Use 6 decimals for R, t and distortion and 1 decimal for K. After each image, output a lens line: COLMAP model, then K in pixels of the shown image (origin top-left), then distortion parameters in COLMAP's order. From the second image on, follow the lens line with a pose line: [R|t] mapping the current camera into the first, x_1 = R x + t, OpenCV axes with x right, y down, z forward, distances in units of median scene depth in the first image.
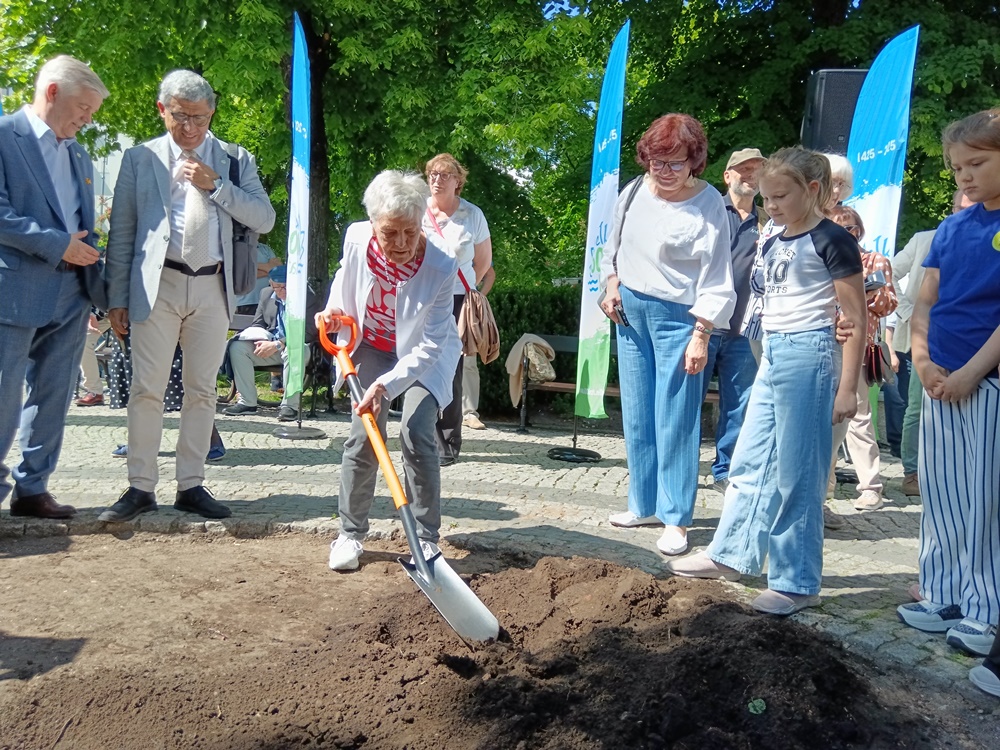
lens RADIAL K [[776.6, 0, 514.9], [0, 776.6, 364.6], [0, 0, 1]] dist [-0.024648, 0.014970]
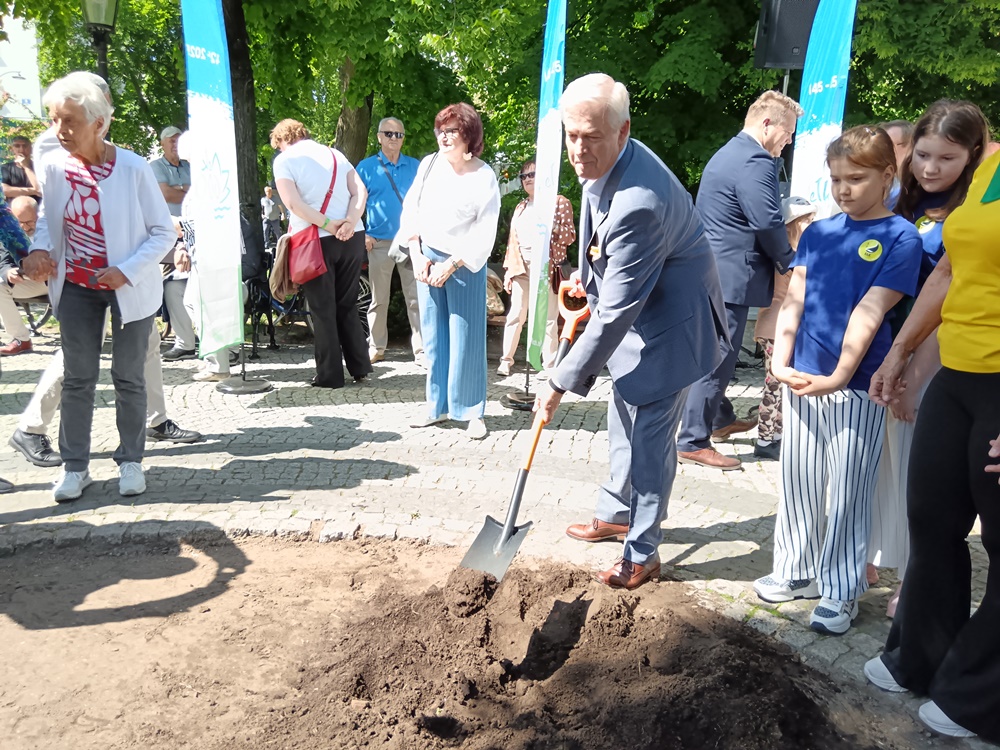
lens RADIAL K [[776.6, 0, 510.1], [0, 776.6, 355.9], [0, 0, 1]] dist [-0.024648, 0.014970]
pose [[0.996990, -0.030402, 0.071327, -0.029179], [0.018416, 0.986448, 0.163035, -0.203510], [-0.075317, -0.161231, 0.984039, 0.058328]]
